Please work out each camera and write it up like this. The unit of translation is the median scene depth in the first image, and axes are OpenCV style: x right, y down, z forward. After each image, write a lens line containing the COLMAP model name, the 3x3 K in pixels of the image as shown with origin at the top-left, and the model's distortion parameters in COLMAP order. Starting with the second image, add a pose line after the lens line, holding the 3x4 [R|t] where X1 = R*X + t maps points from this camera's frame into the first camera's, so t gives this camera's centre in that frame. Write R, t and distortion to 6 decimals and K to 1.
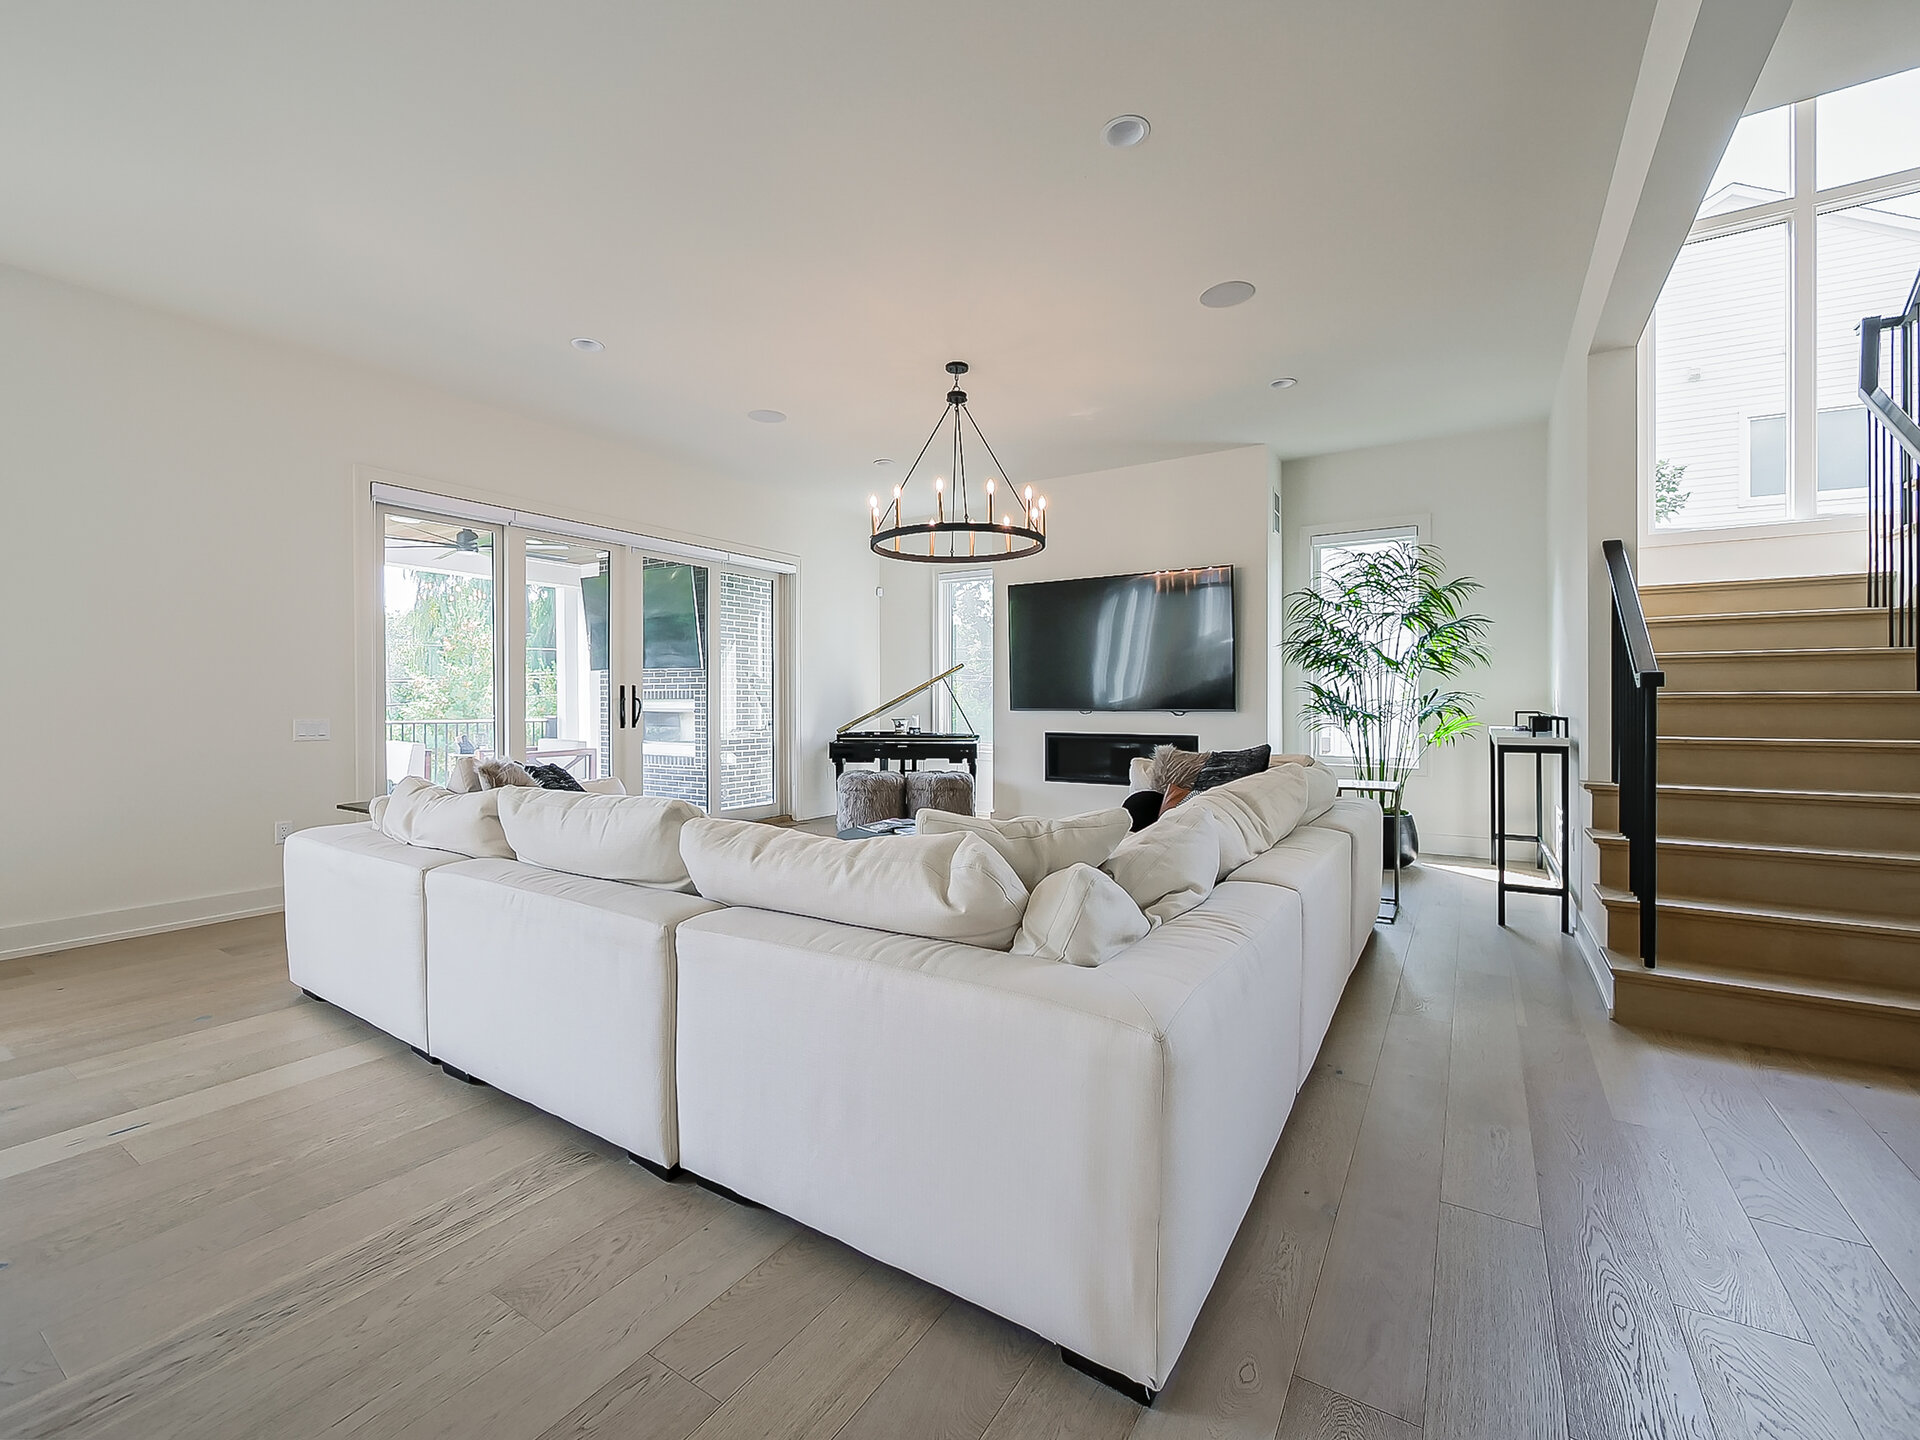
lens RADIAL K [[816.7, 0, 937.0], [0, 816.7, 721.8], [0, 0, 1]] dist [-0.000915, 0.000150]
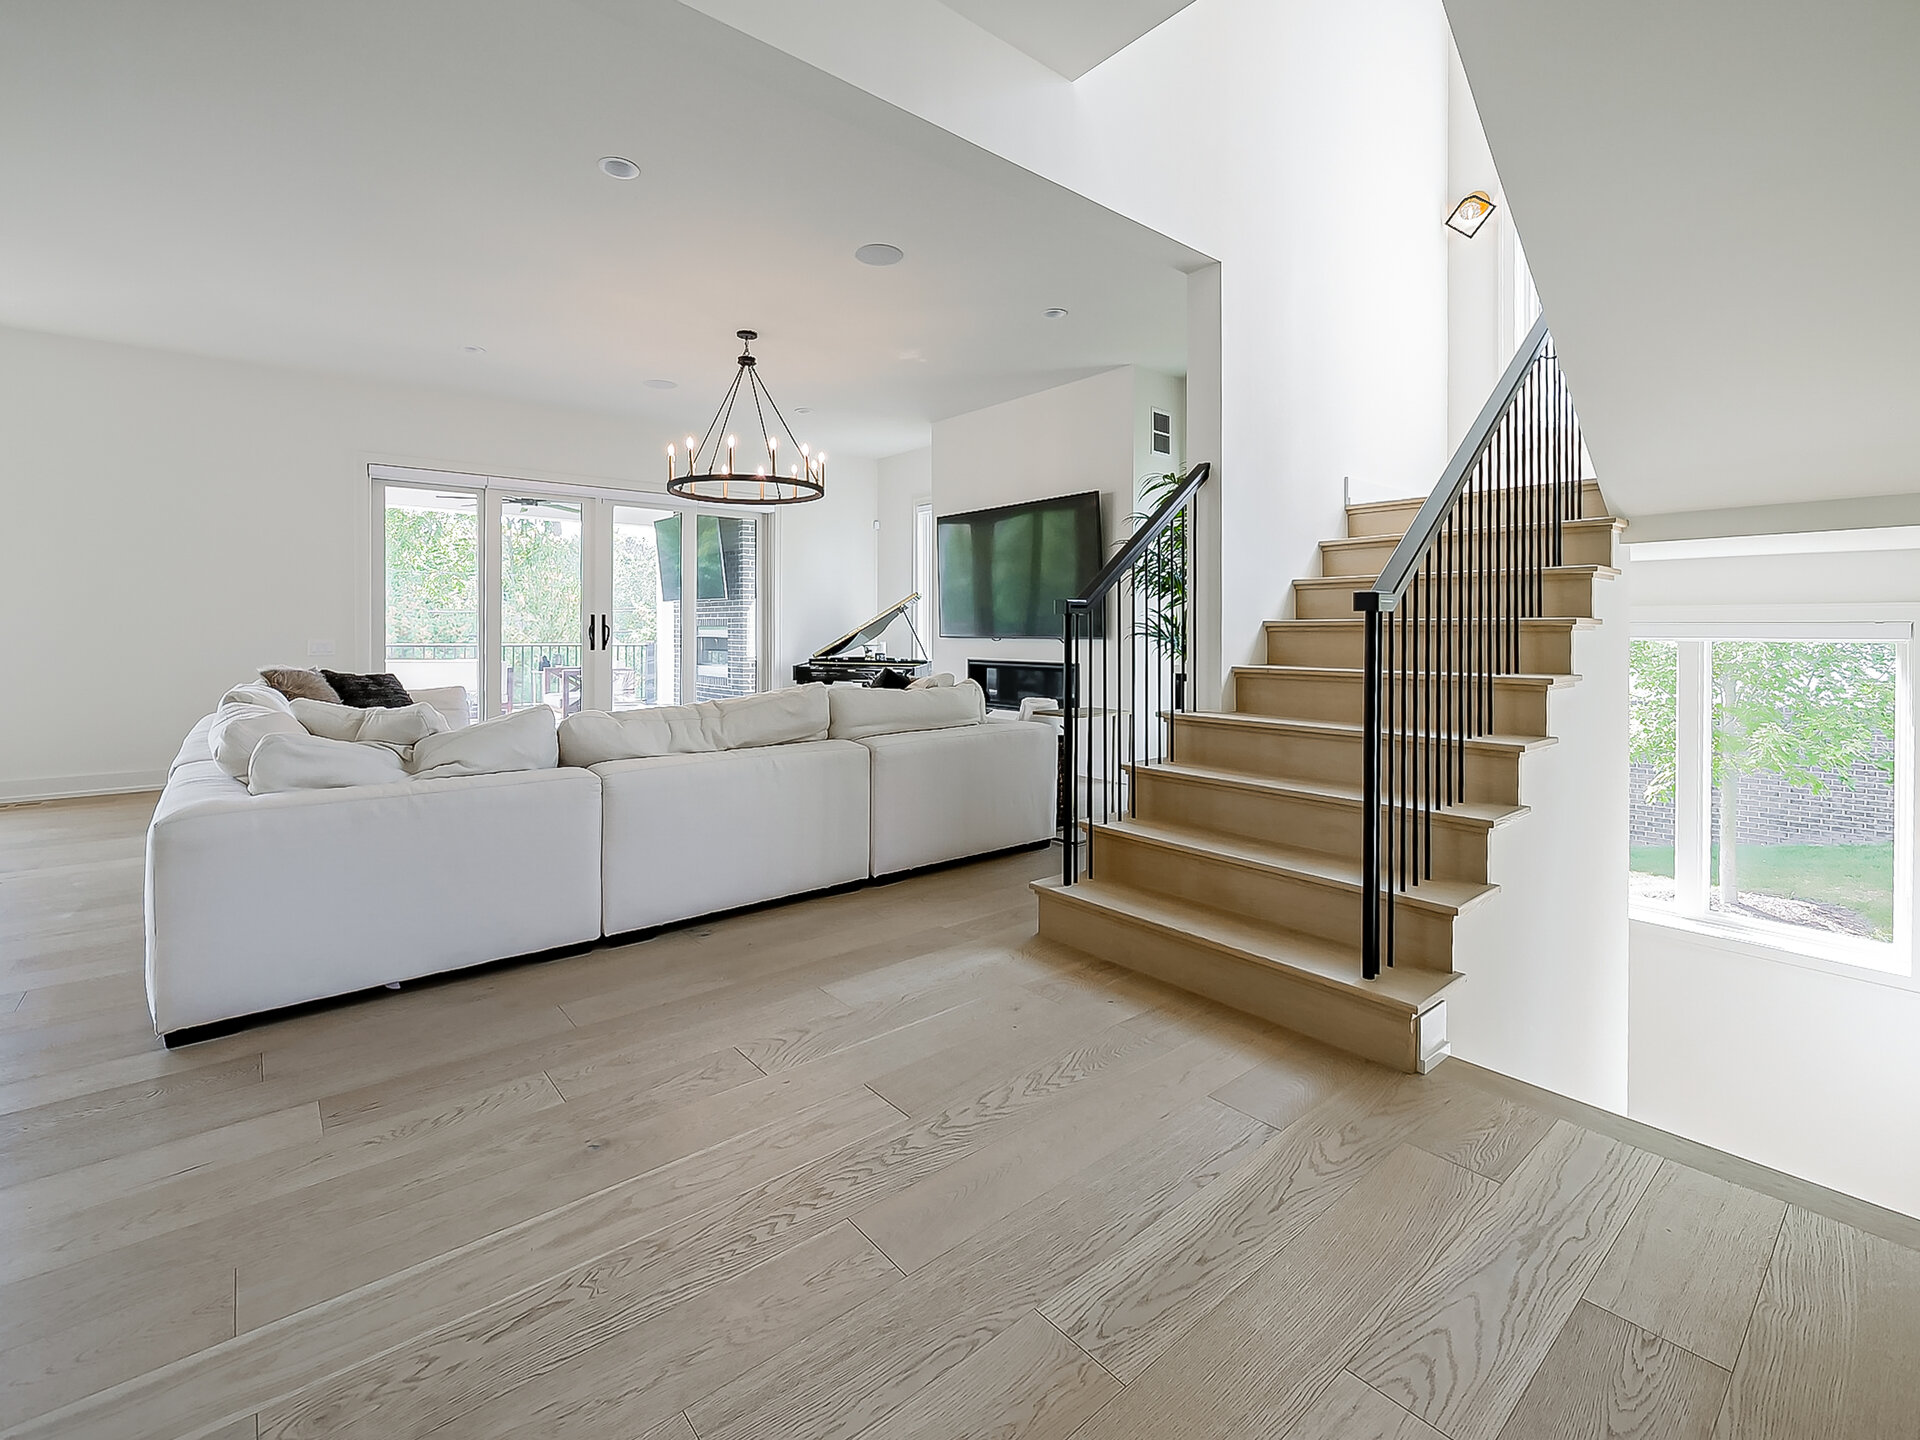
lens RADIAL K [[848.6, 0, 954.9], [0, 848.6, 661.4], [0, 0, 1]] dist [-0.001097, -0.000027]
pose [[0.954943, 0.013442, -0.296485, 0.620852], [-0.009387, 0.999842, 0.015098, -0.000060], [0.296641, -0.011635, 0.954918, -0.043391]]
